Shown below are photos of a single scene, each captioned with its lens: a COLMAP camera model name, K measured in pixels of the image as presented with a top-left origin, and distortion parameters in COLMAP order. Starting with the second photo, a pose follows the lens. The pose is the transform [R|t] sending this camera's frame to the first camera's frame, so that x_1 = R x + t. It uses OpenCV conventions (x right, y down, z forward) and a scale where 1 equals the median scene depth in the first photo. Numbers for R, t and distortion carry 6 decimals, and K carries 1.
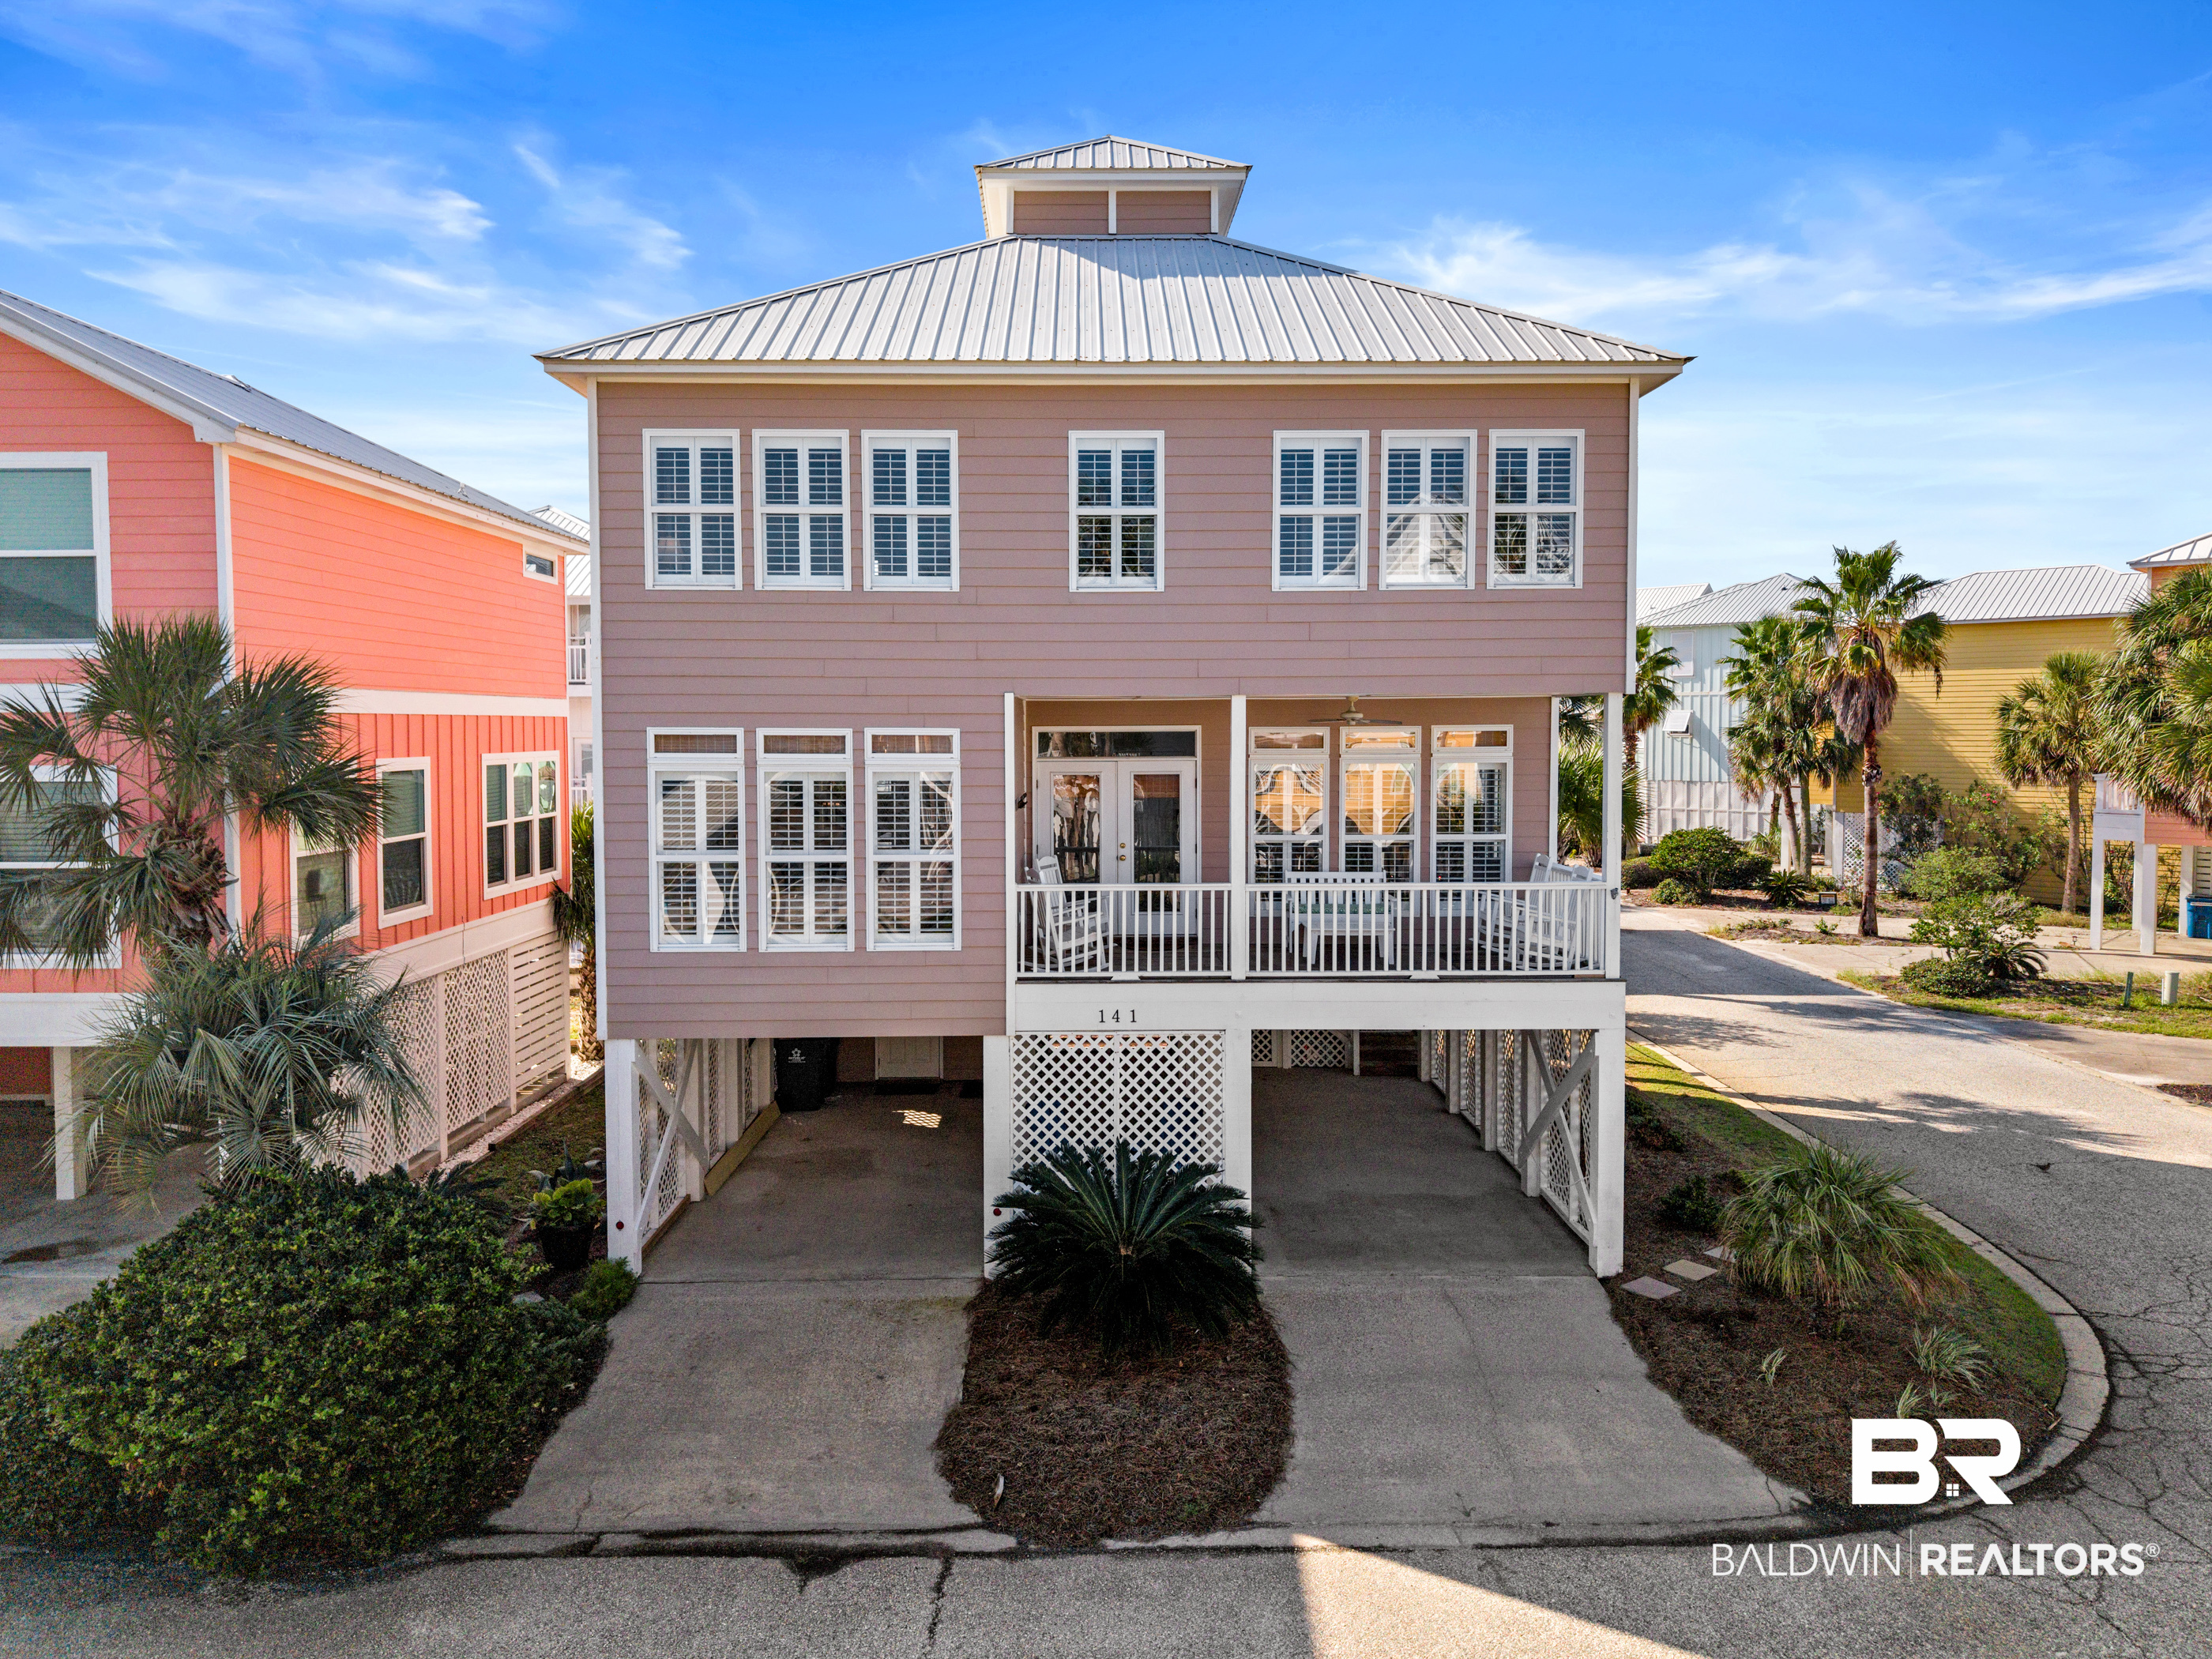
lens RADIAL K [[1505.3, 0, 1101.8], [0, 1505.3, 796.3], [0, 0, 1]] dist [0.020791, -0.023567]
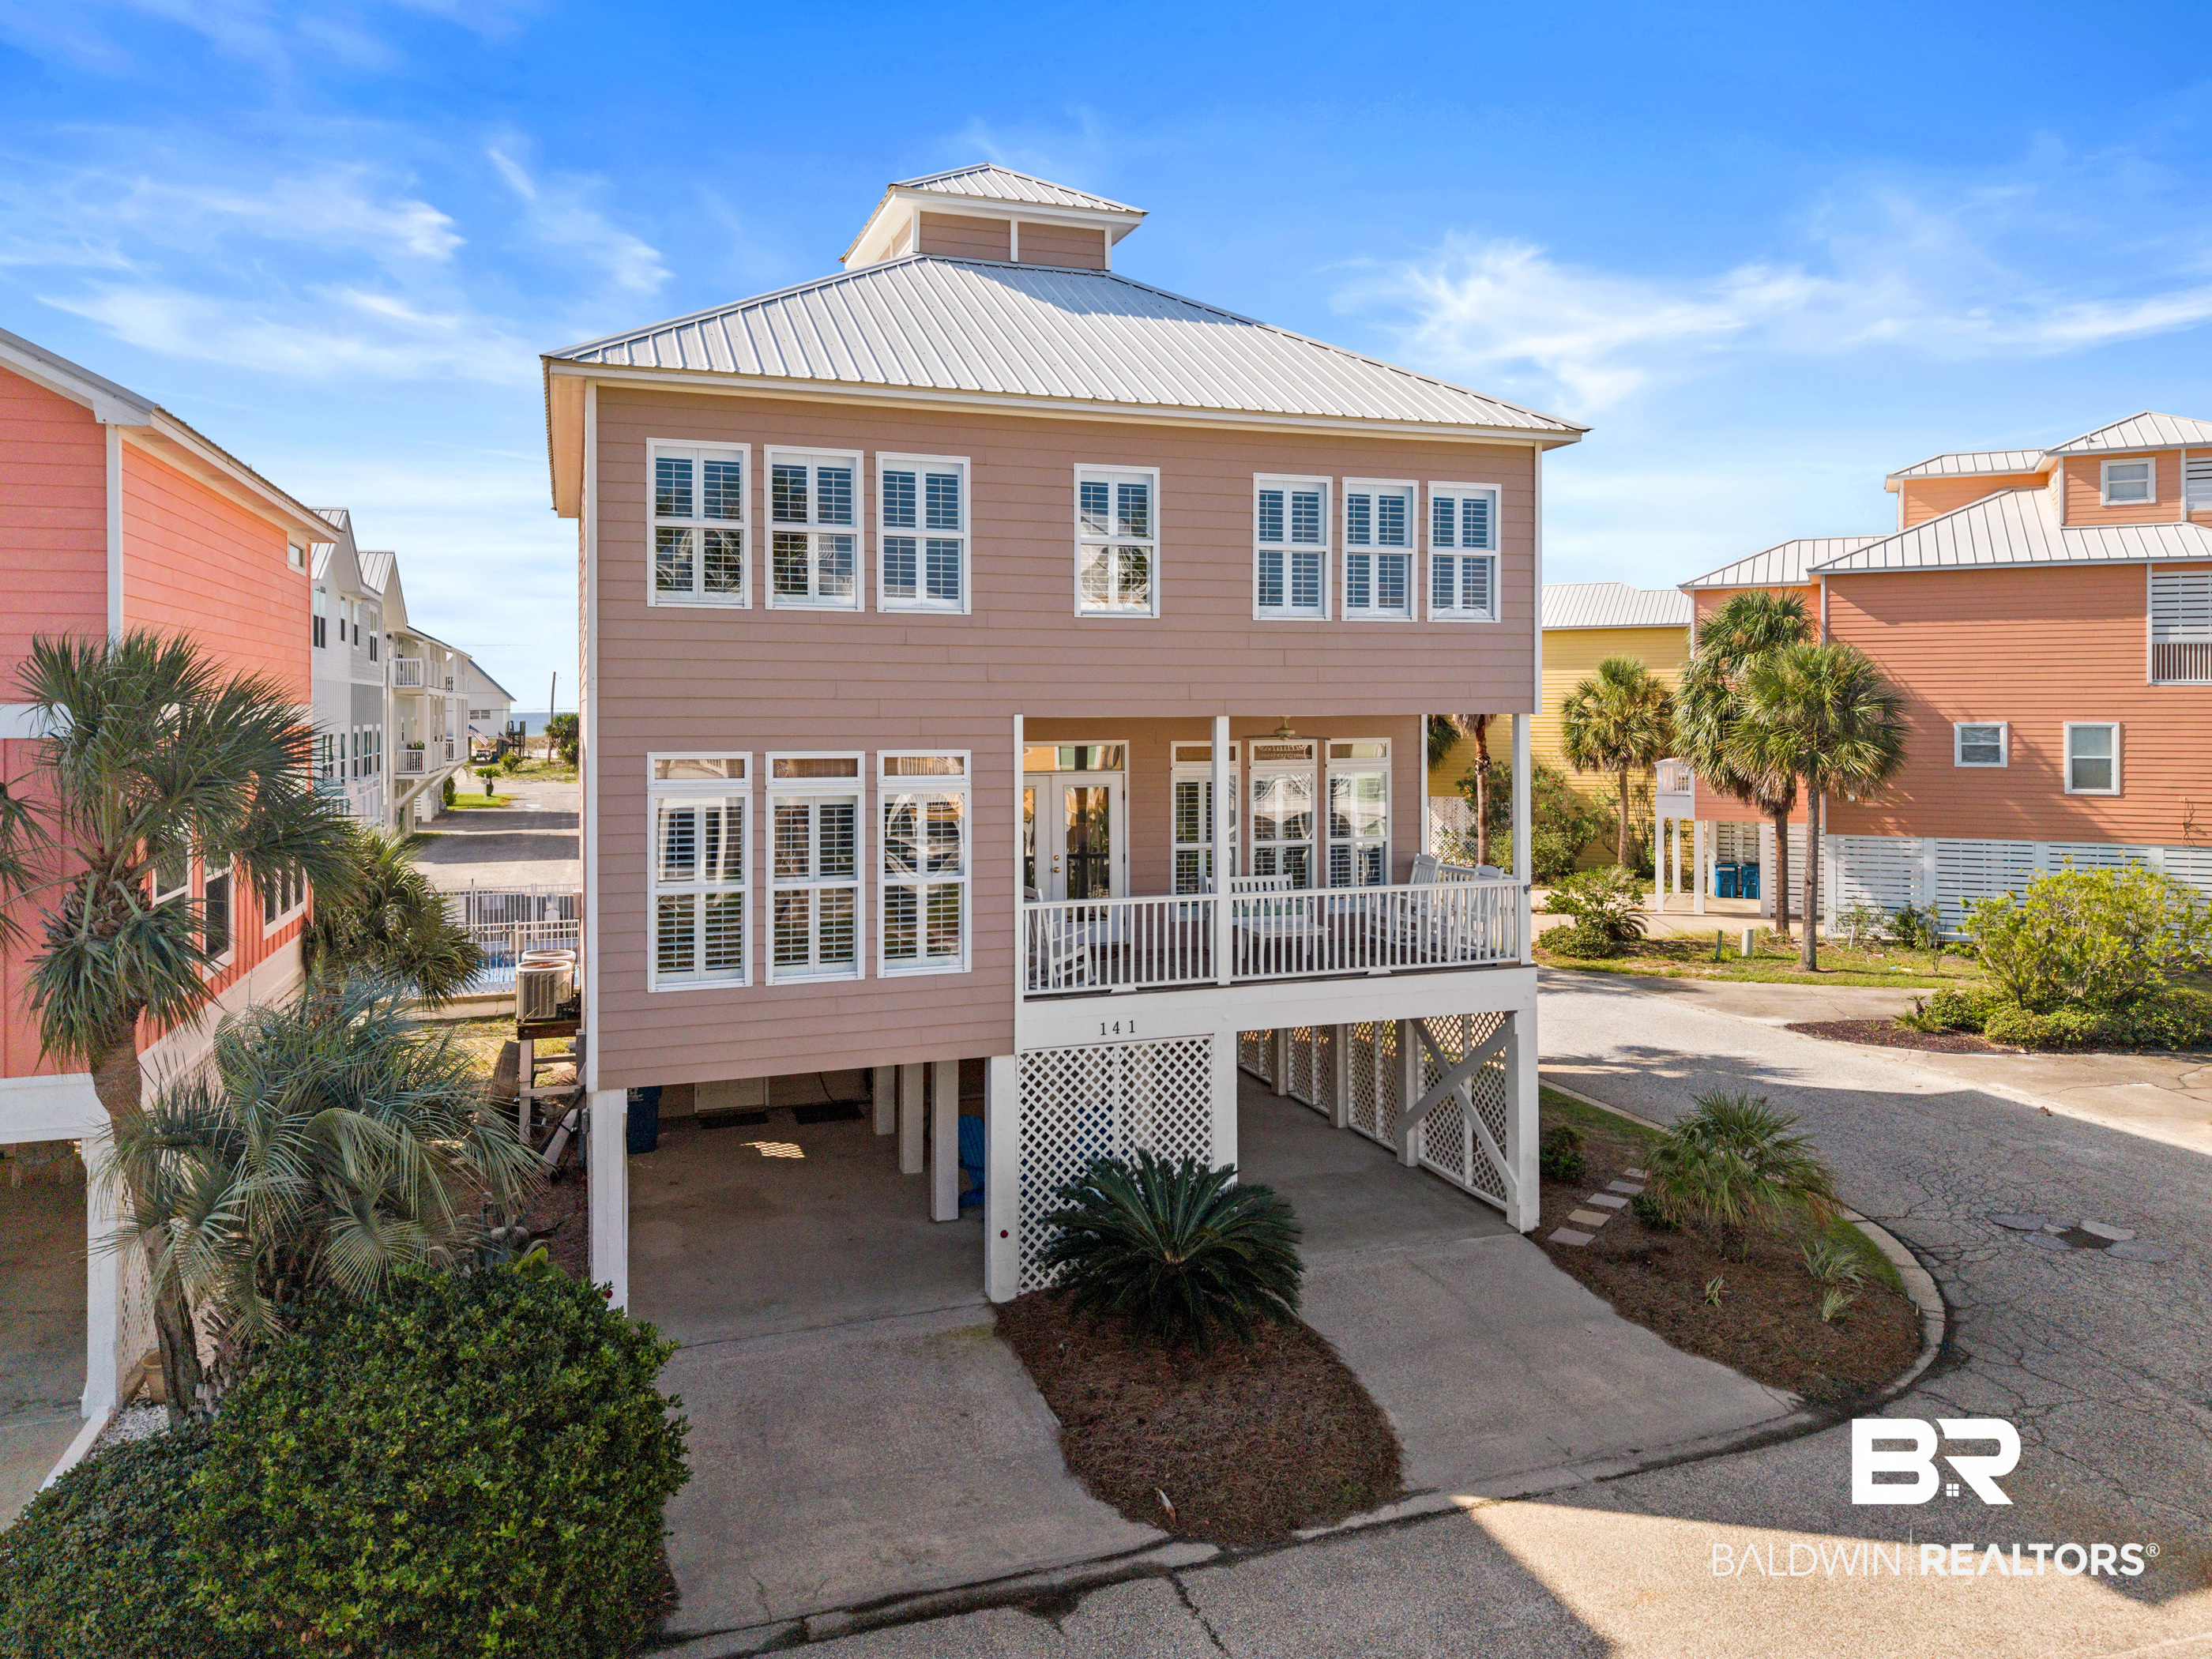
lens RADIAL K [[1535.8, 0, 1107.2], [0, 1535.8, 705.0], [0, 0, 1]] dist [0.009197, -0.002629]
pose [[0.946122, 0.000190, 0.323809, -0.339520], [0.015529, 0.998823, -0.045960, -0.026382], [-0.323436, 0.048512, 0.945006, -0.000699]]
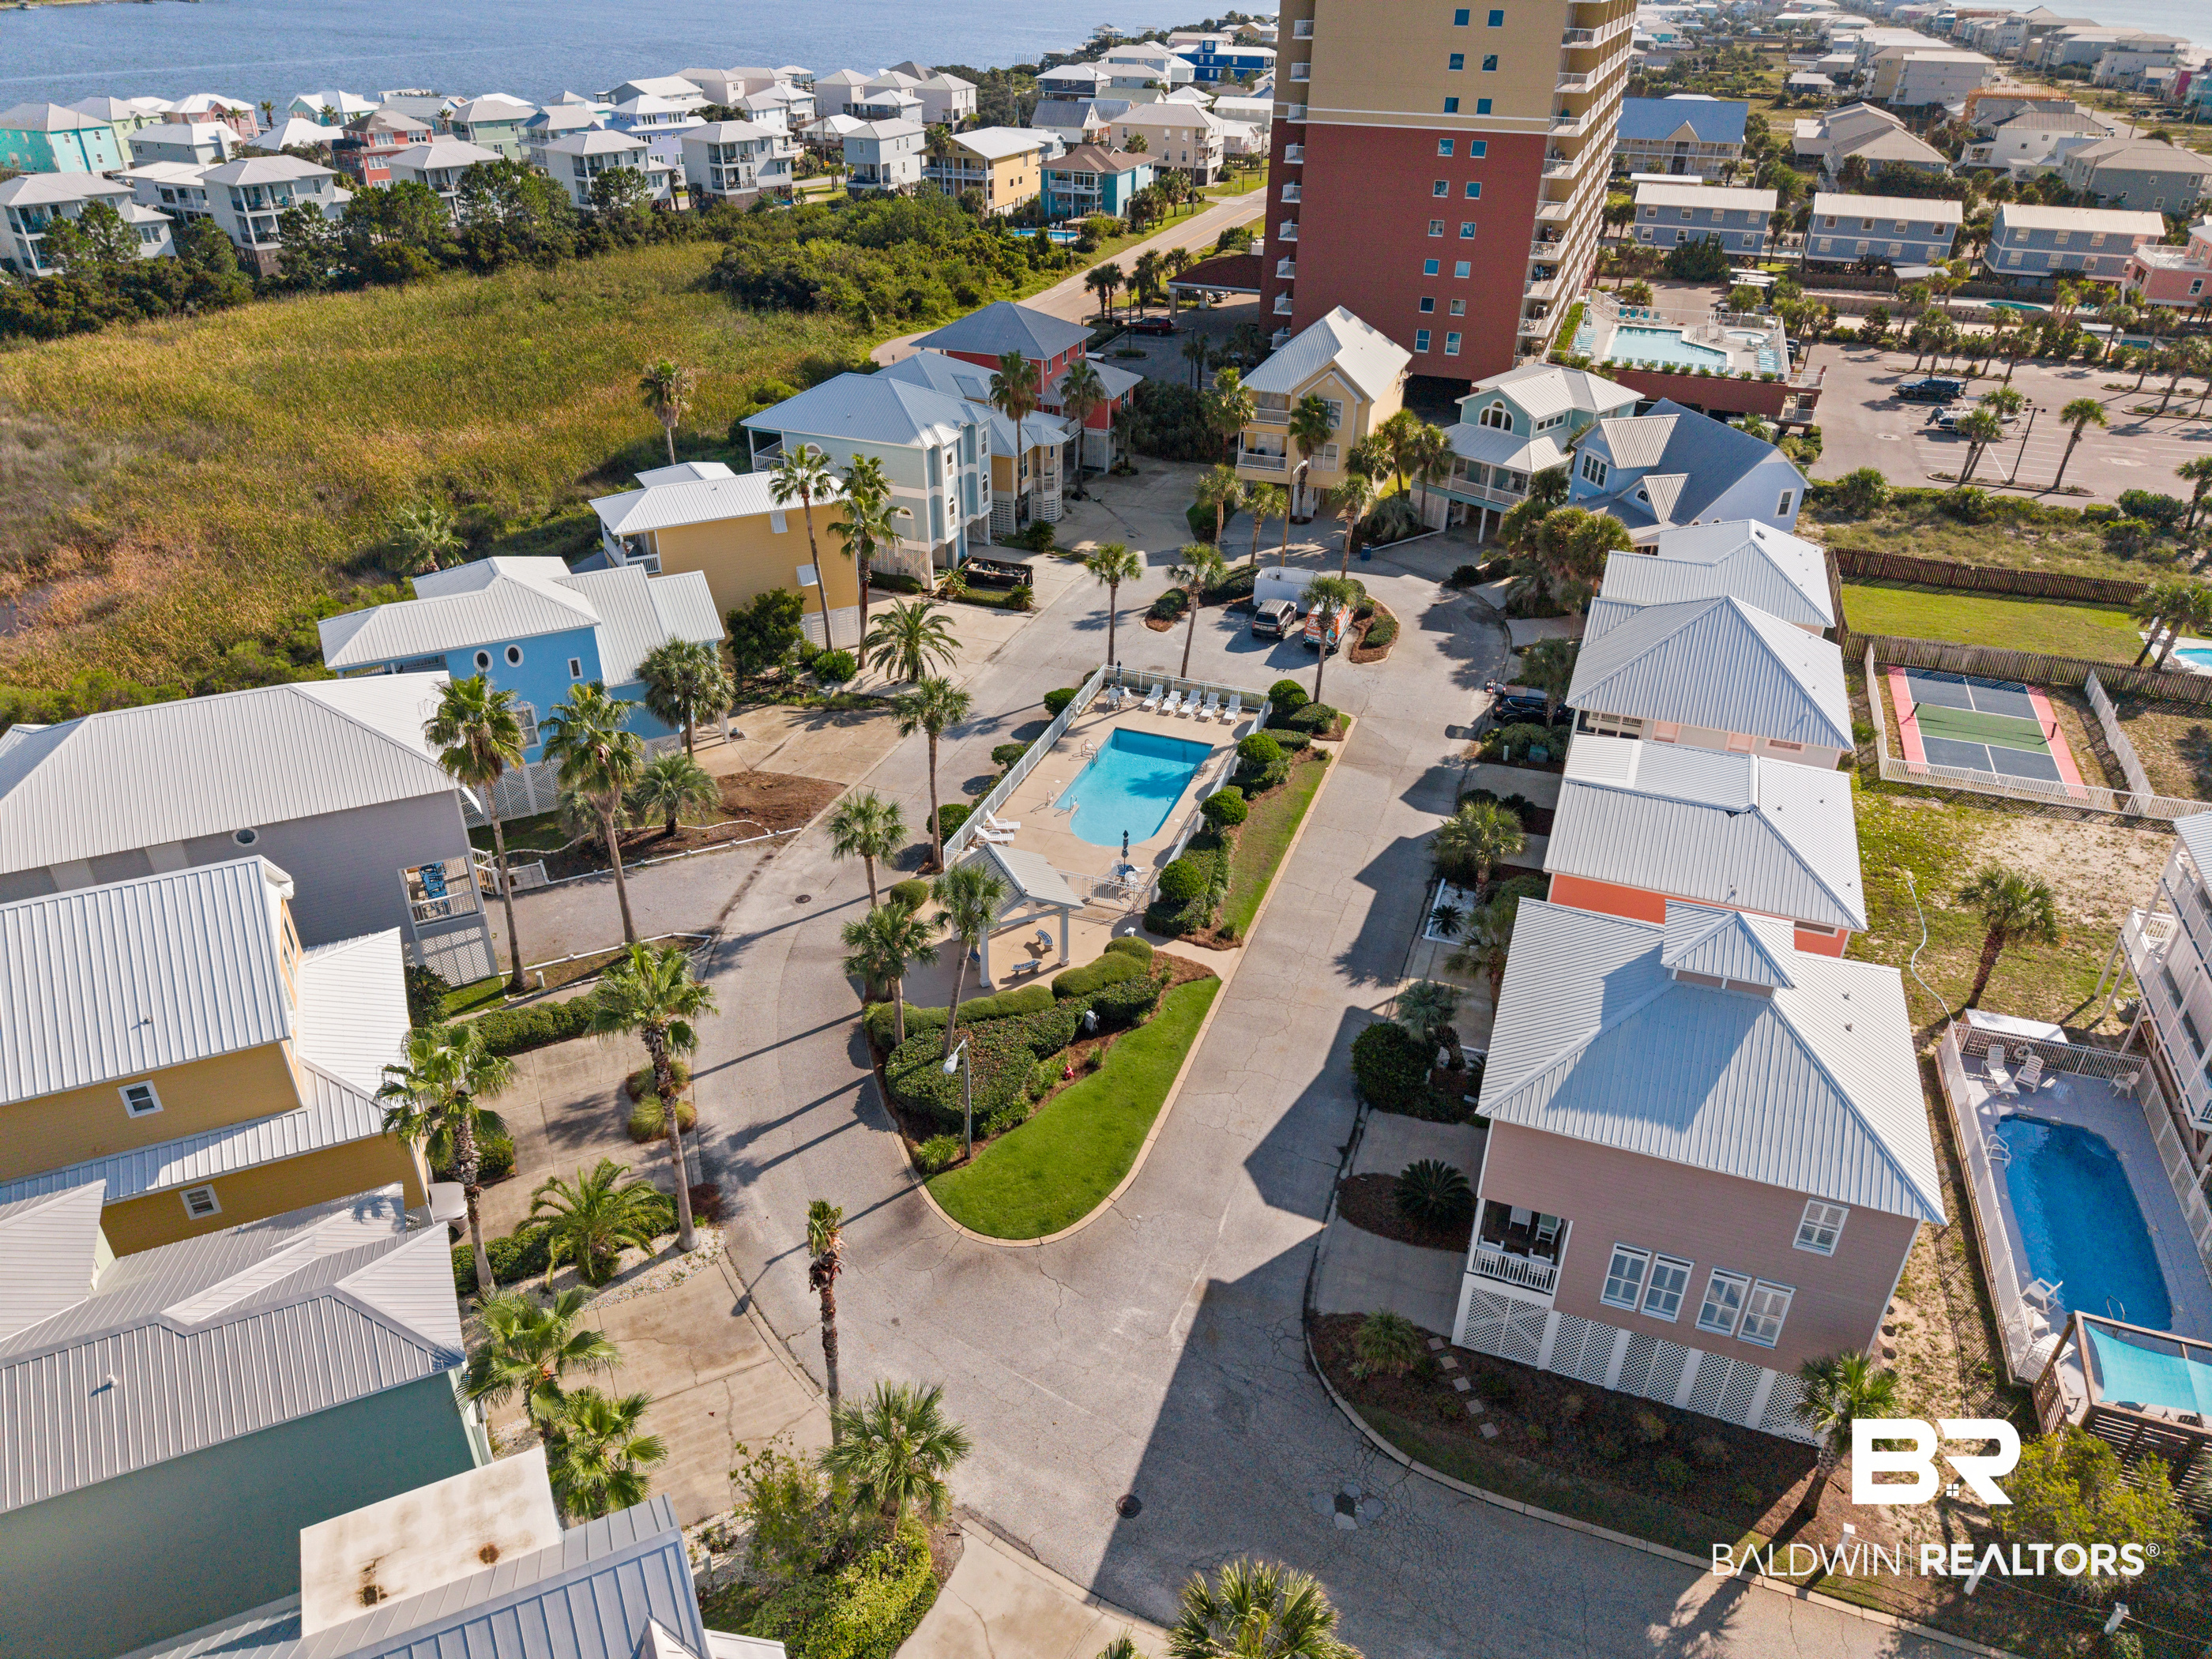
lens RADIAL K [[1505.3, 0, 1101.8], [0, 1505.3, 796.3], [0, 0, 1]] dist [0.020791, -0.023567]
pose [[-0.350539, 0.449632, -0.821556, 2.539400], [-0.055918, 0.865604, 0.497598, -2.041325], [0.934877, 0.220367, -0.278286, 0.966522]]
